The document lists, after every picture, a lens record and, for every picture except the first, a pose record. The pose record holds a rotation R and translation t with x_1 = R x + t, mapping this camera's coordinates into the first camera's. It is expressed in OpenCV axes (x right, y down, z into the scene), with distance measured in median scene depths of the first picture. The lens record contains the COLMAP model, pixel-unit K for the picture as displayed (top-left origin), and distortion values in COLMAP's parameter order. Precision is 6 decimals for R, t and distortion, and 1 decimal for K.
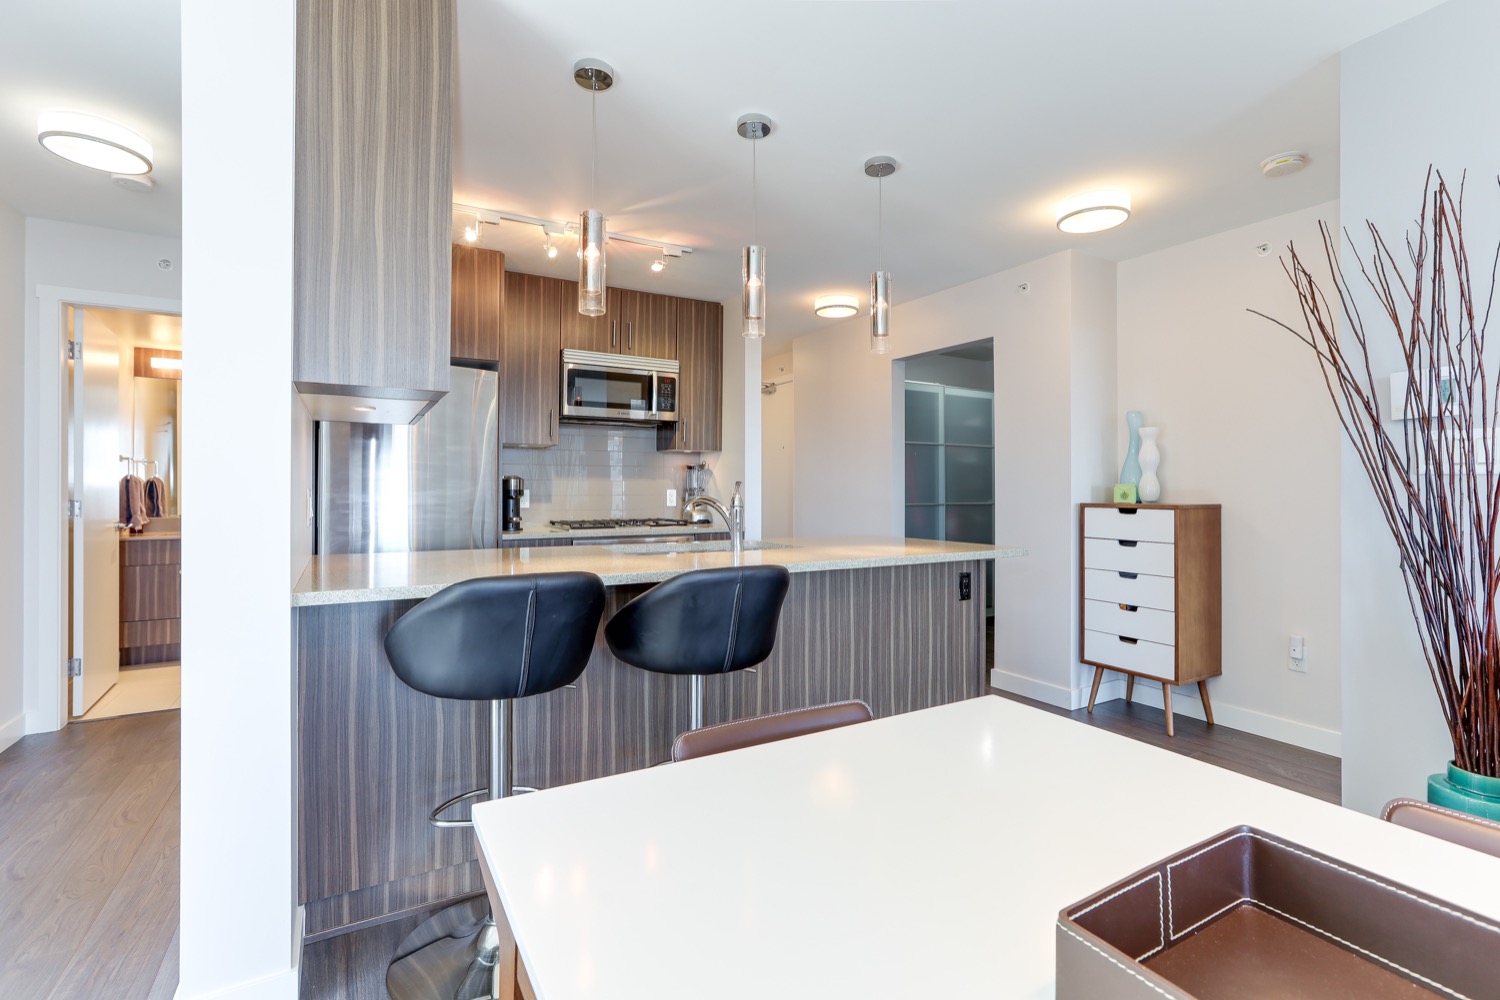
lens RADIAL K [[688.1, 0, 746.8], [0, 688.1, 491.8], [0, 0, 1]] dist [-0.015560, 0.009233]
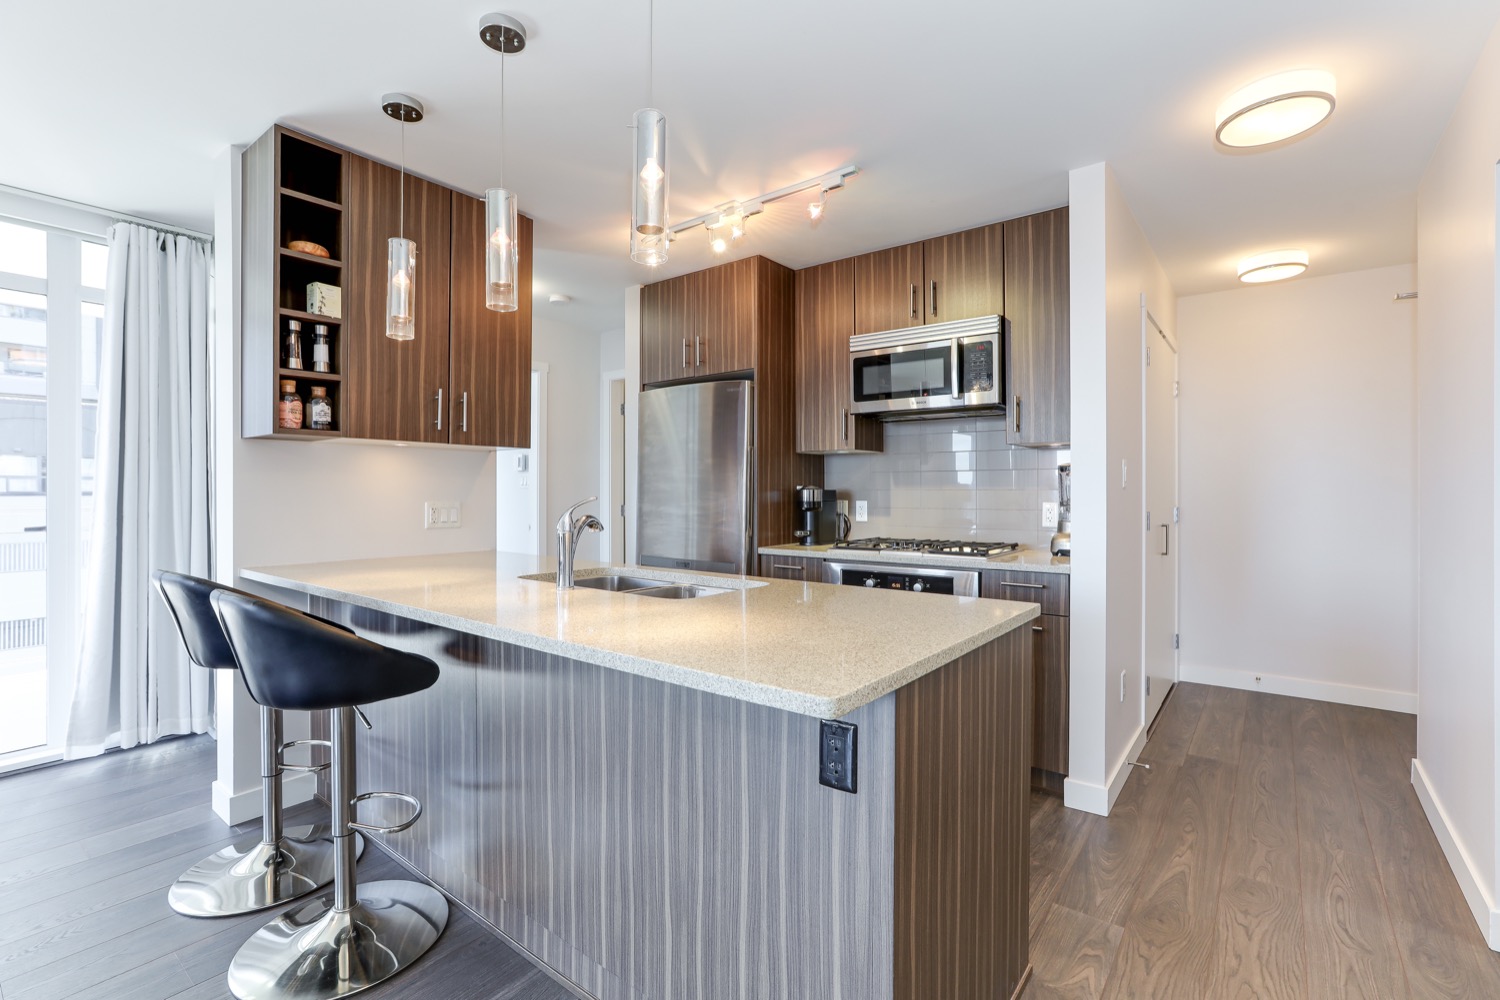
lens RADIAL K [[688.1, 0, 762.0], [0, 688.1, 489.9], [0, 0, 1]] dist [-0.015560, 0.009233]
pose [[0.368277, -0.006414, -0.929694, 0.576624], [-0.002766, 0.999964, -0.007994, -0.011877], [0.929712, 0.005515, 0.368246, 0.687527]]
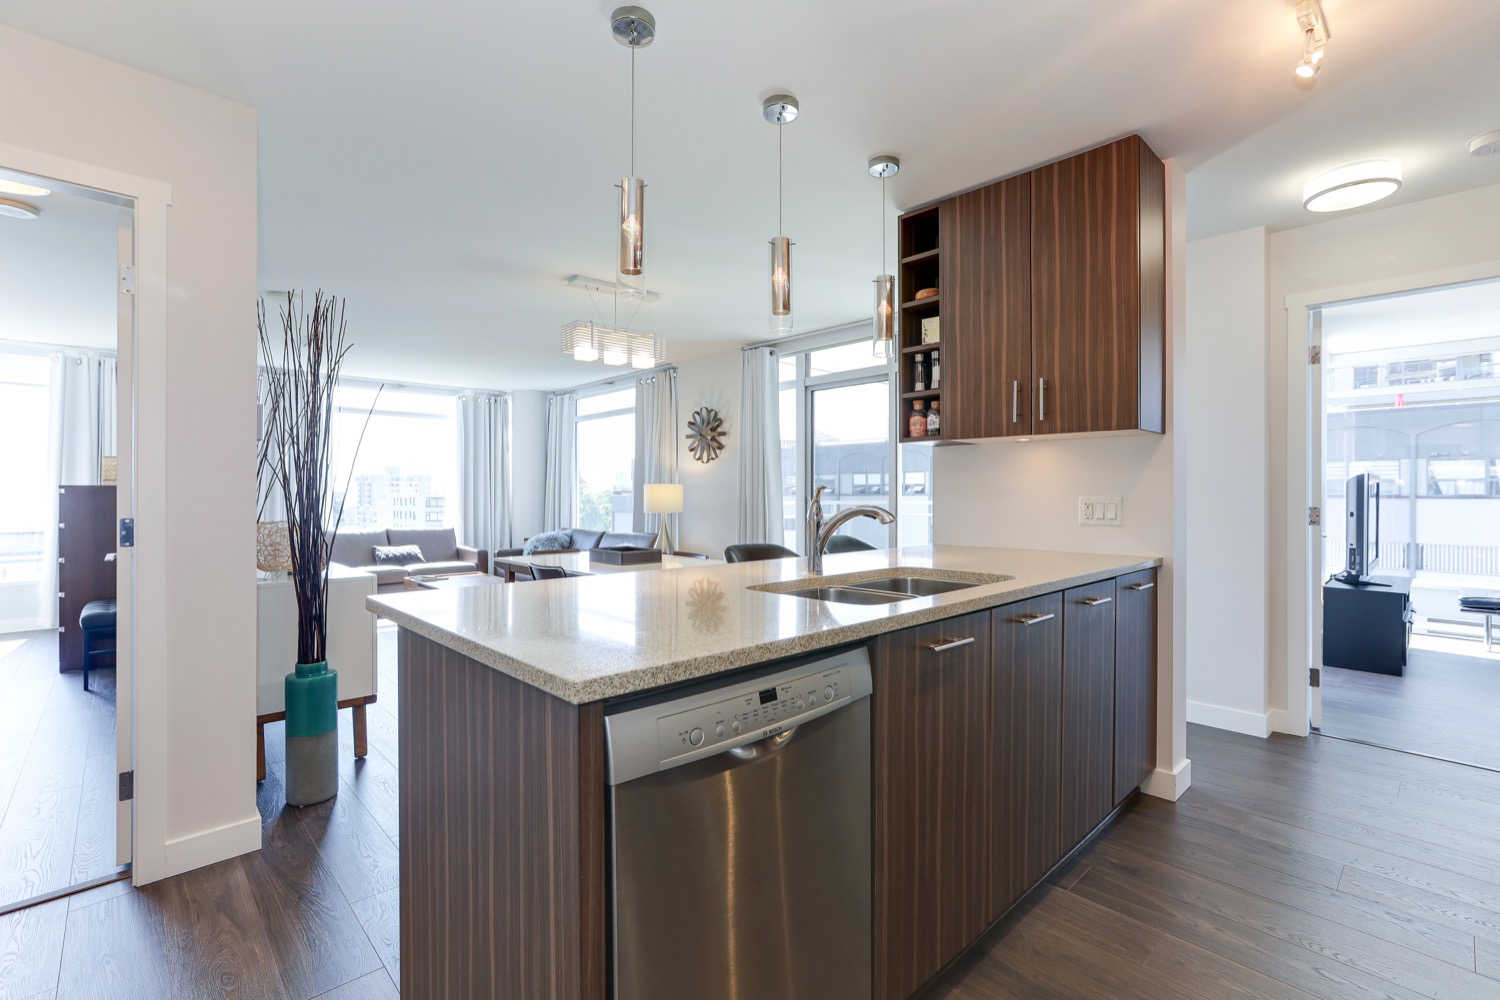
lens RADIAL K [[688.1, 0, 744.5], [0, 688.1, 500.0], [0, 0, 1]] dist [-0.015560, 0.009233]
pose [[-0.977318, -0.003063, -0.211753, 0.180394], [-0.005231, 0.999939, 0.009680, -0.003408], [0.211710, 0.010568, -0.977275, 1.325762]]
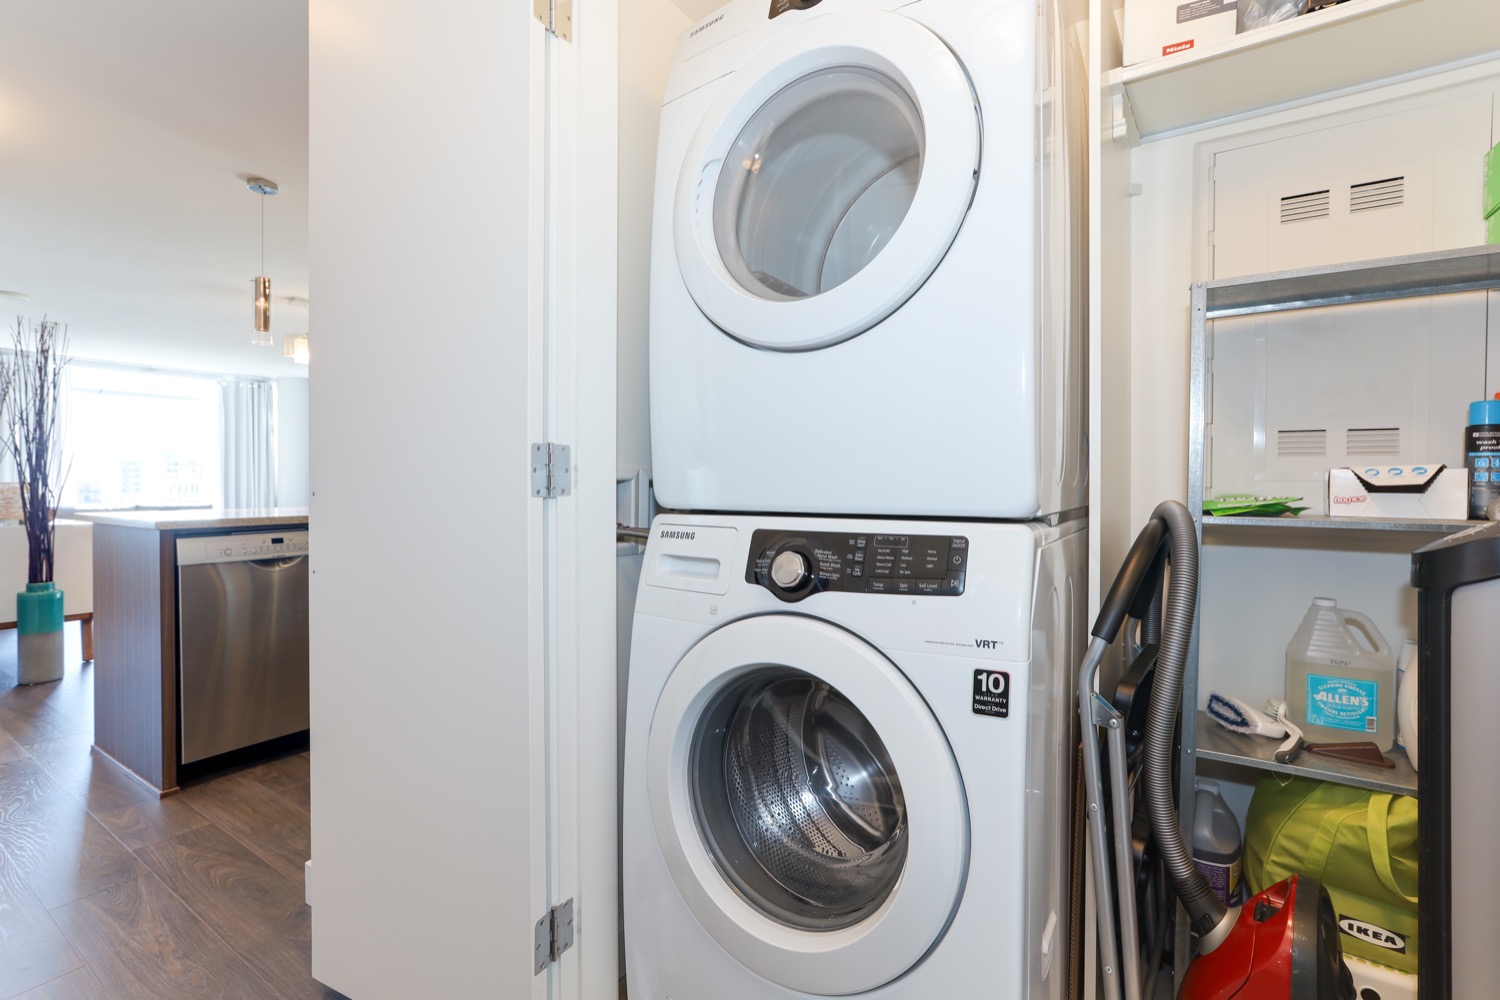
lens RADIAL K [[688.1, 0, 762.2], [0, 688.1, 494.1], [0, 0, 1]] dist [-0.015560, 0.009233]
pose [[-0.899004, -0.000086, -0.437940, -0.048671], [-0.007520, 0.999856, 0.015241, 0.025922], [0.437875, 0.016995, -0.898875, 1.914513]]
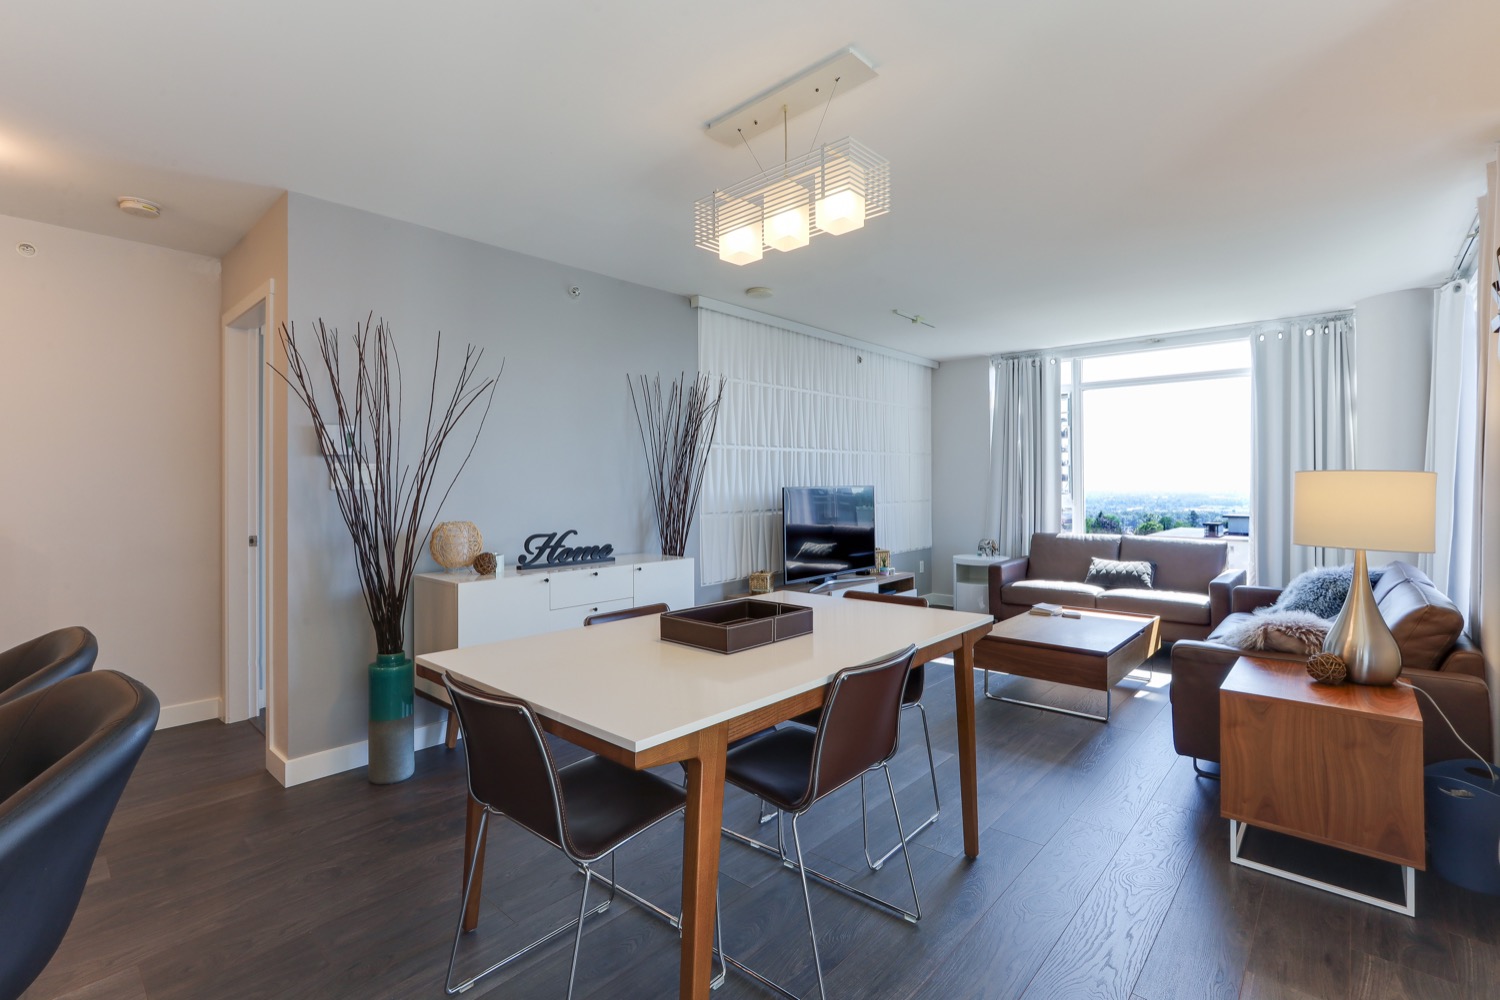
lens RADIAL K [[688.1, 0, 756.3], [0, 688.1, 475.3], [0, 0, 1]] dist [-0.015560, 0.009233]
pose [[-0.306330, 0.008592, 0.951887, -0.449821], [0.003564, 0.999963, -0.007879, -0.021777], [-0.951919, 0.000979, -0.306349, 0.282731]]
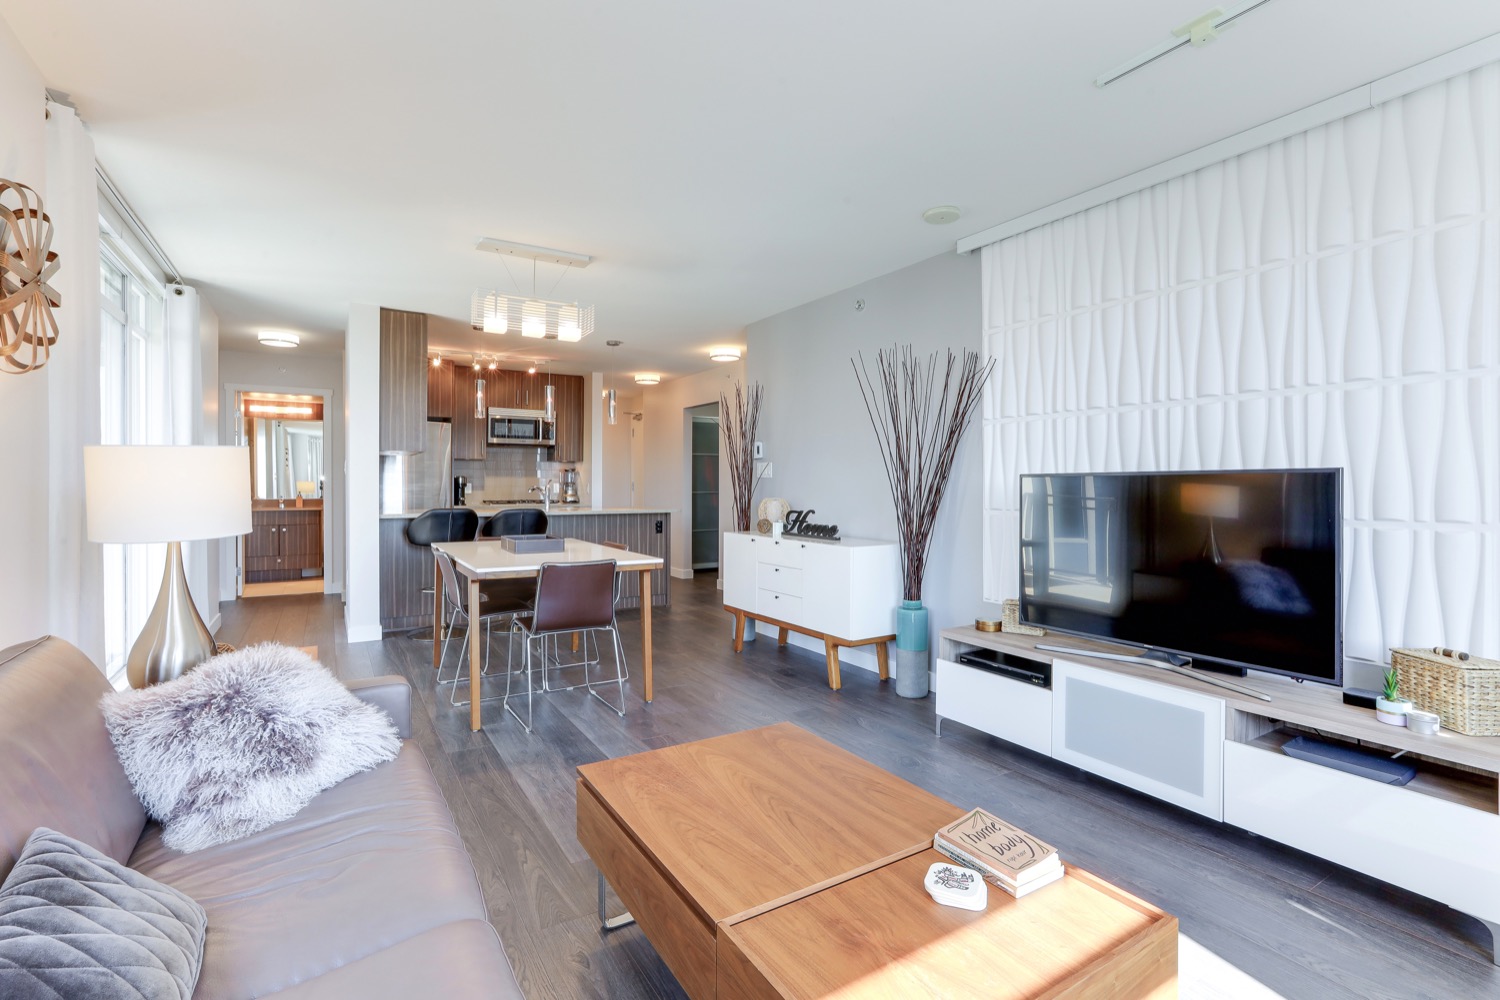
lens RADIAL K [[688.1, 0, 746.2], [0, 688.1, 478.2], [0, 0, 1]] dist [-0.015560, 0.009233]
pose [[0.999575, -0.002636, 0.029024, 0.442561], [0.002937, 0.999942, -0.010339, 0.004866], [-0.028995, 0.010420, 0.999525, -1.028960]]
